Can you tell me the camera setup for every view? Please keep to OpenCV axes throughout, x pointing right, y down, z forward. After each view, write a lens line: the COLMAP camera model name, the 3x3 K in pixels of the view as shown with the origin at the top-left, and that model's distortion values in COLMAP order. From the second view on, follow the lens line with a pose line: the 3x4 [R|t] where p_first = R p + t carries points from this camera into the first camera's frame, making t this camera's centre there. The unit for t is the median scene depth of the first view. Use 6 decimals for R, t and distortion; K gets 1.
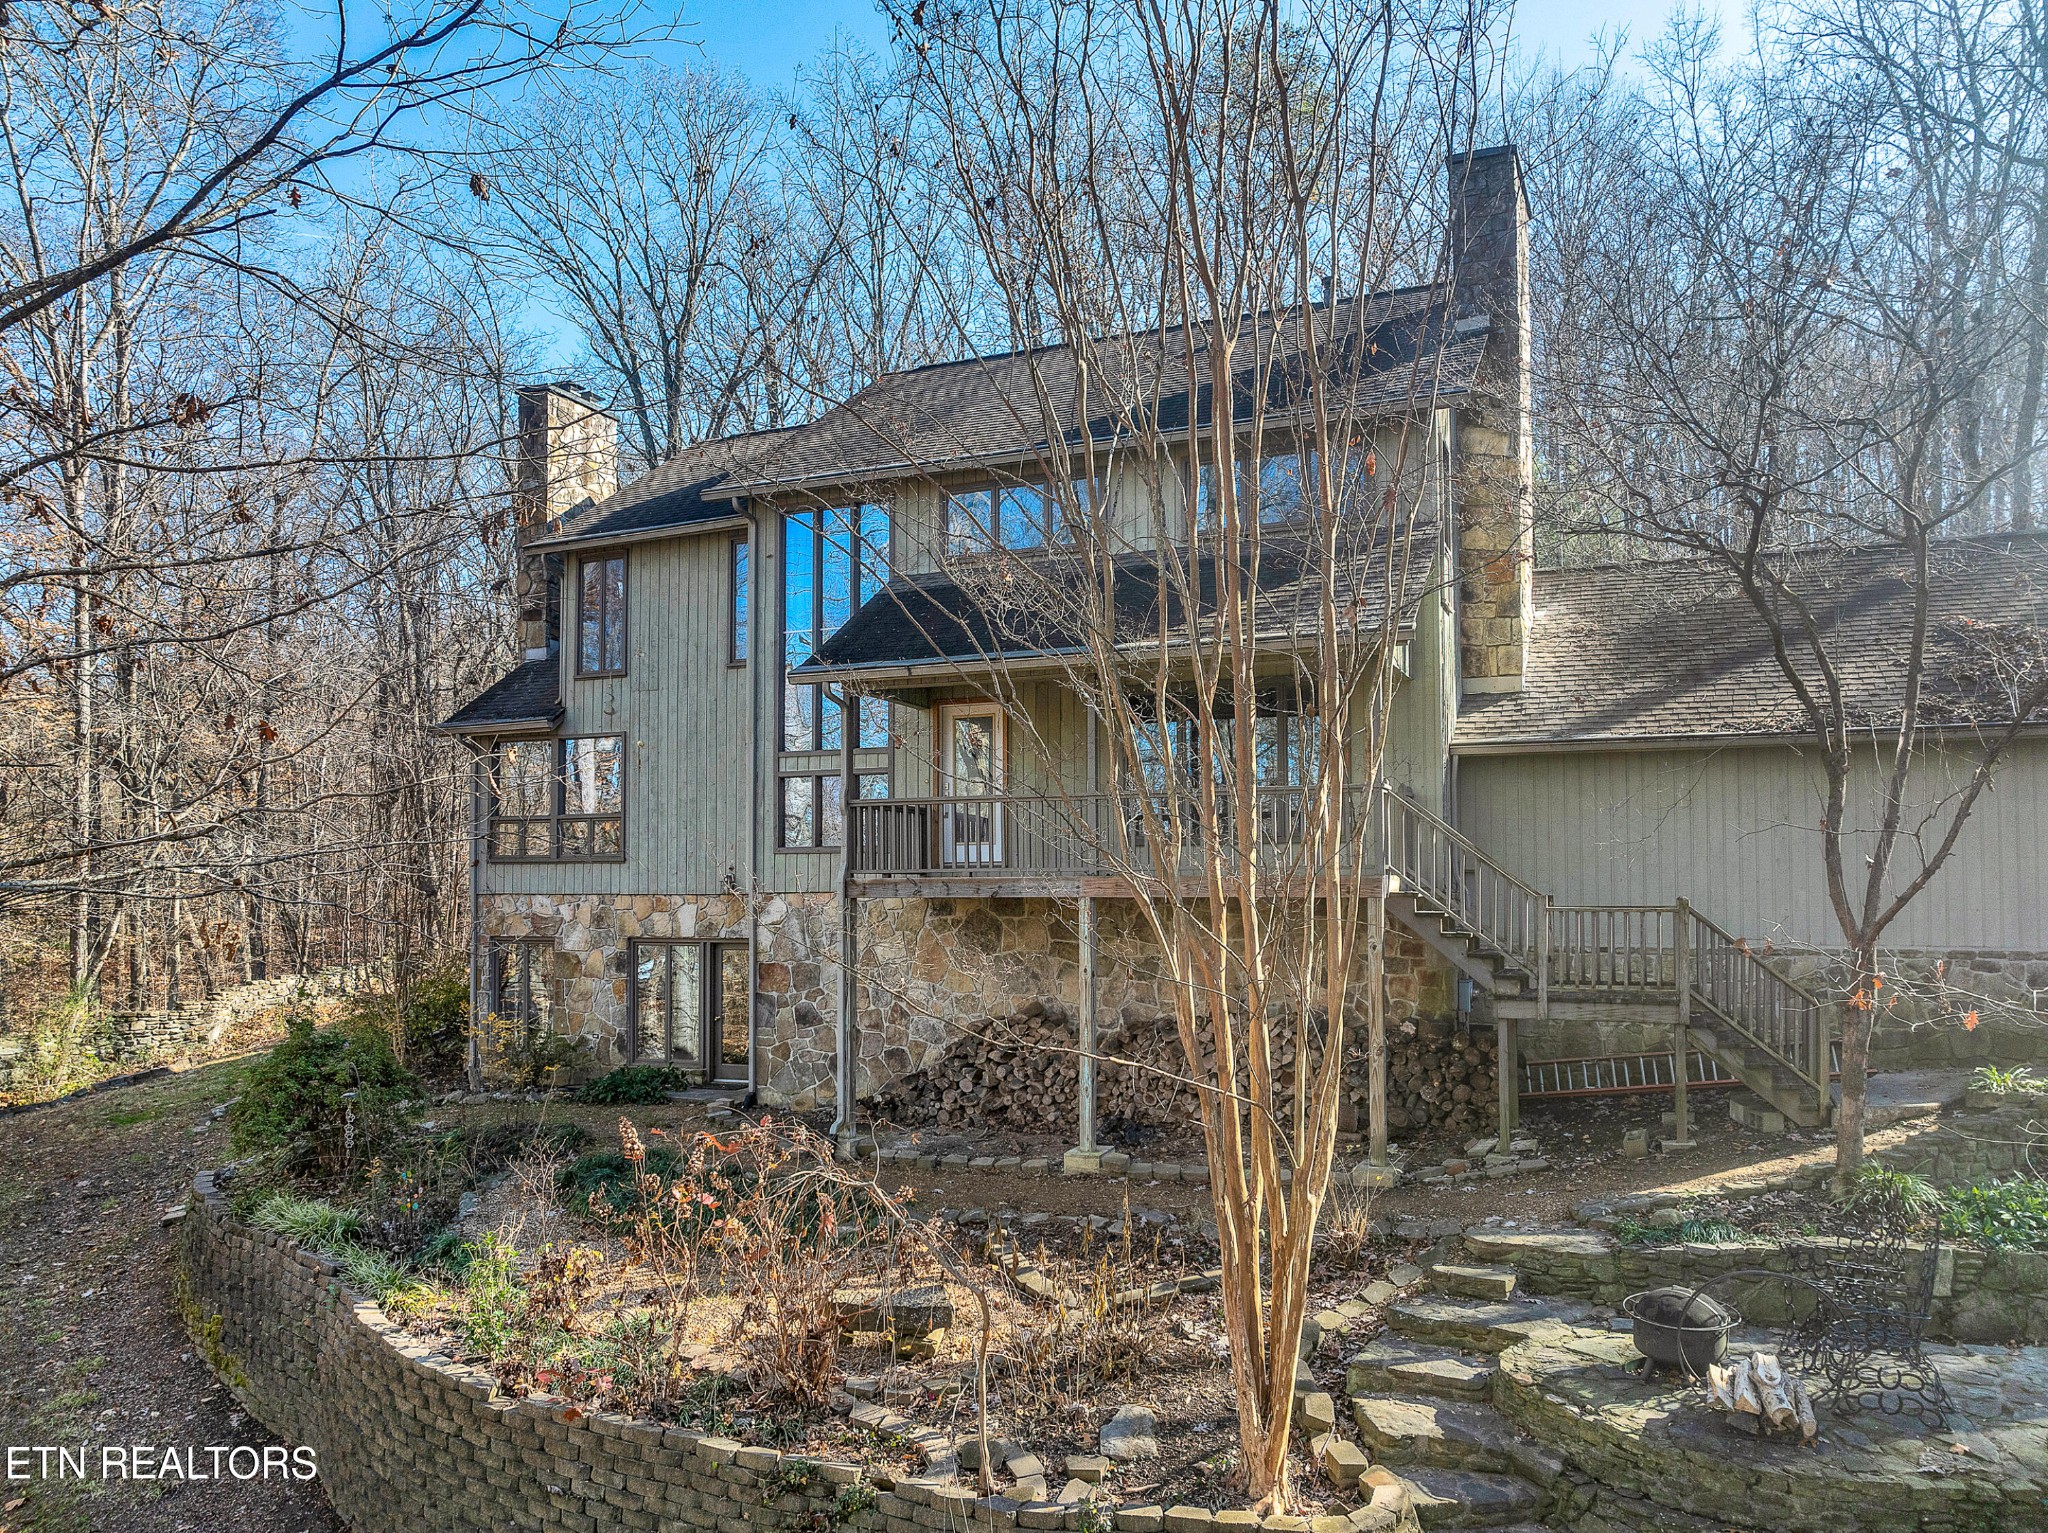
lens RADIAL K [[1468.5, 0, 1015.7], [0, 1468.5, 769.9], [0, 0, 1]] dist [-0.053967, 0.027840]
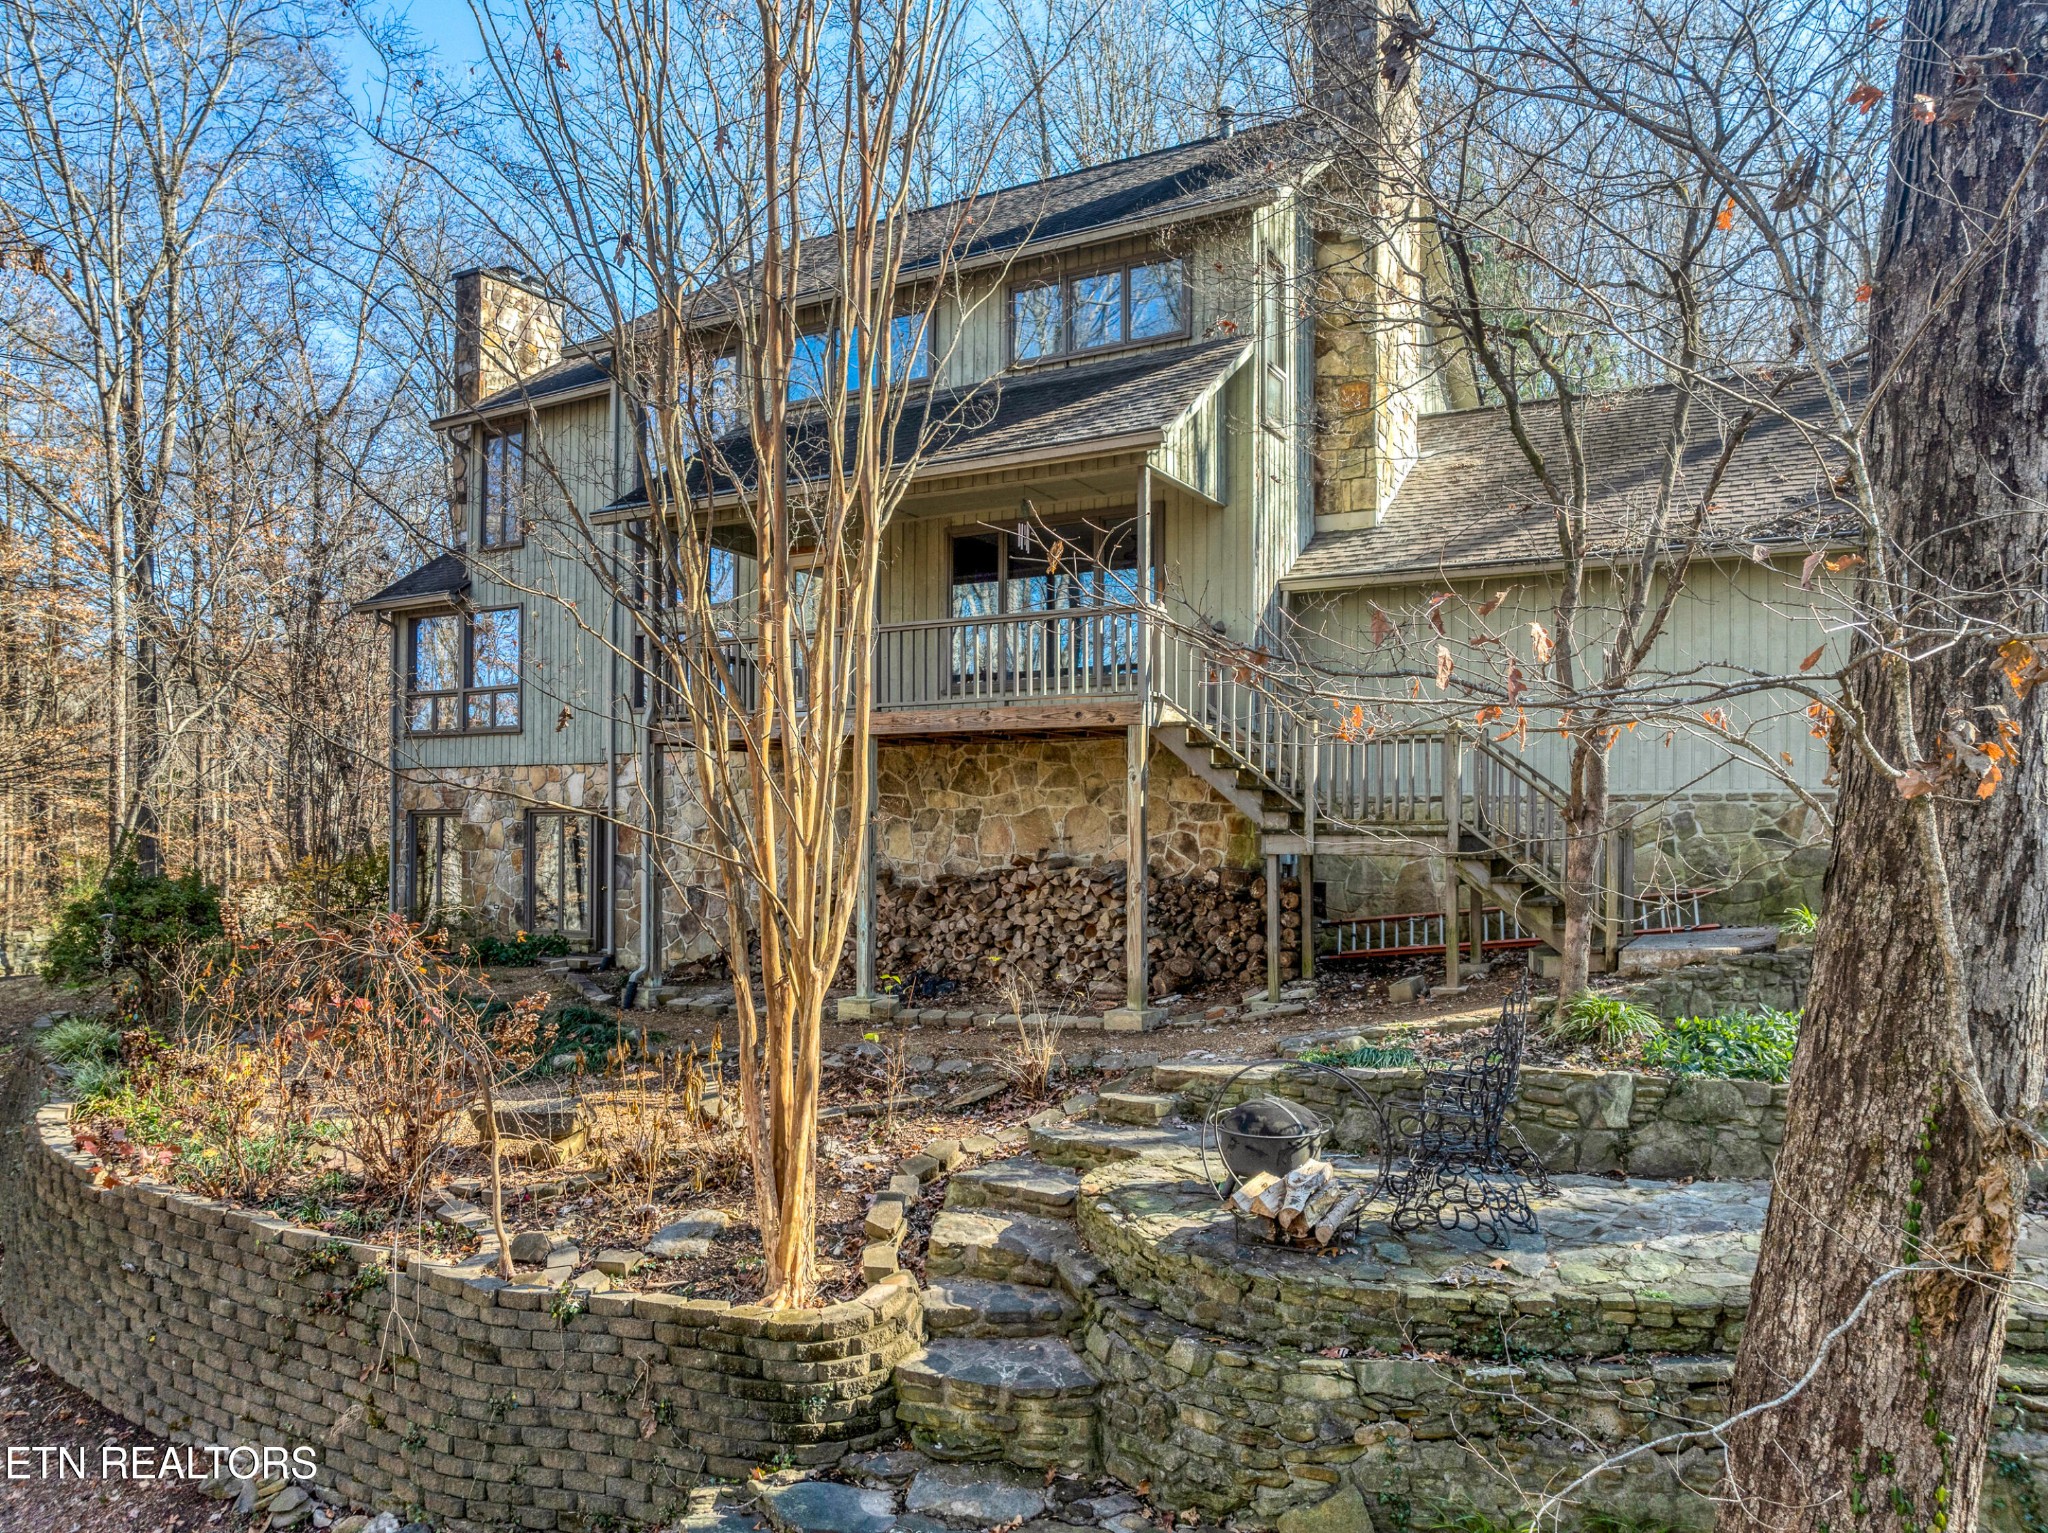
lens RADIAL K [[1468.5, 0, 1021.9], [0, 1468.5, 769.9], [0, 0, 1]] dist [-0.053967, 0.027840]
pose [[0.994730, 0.003454, -0.102471, 0.312042], [-0.000232, 0.999506, 0.031438, 0.100808], [0.102529, -0.031249, 0.994239, 0.073917]]
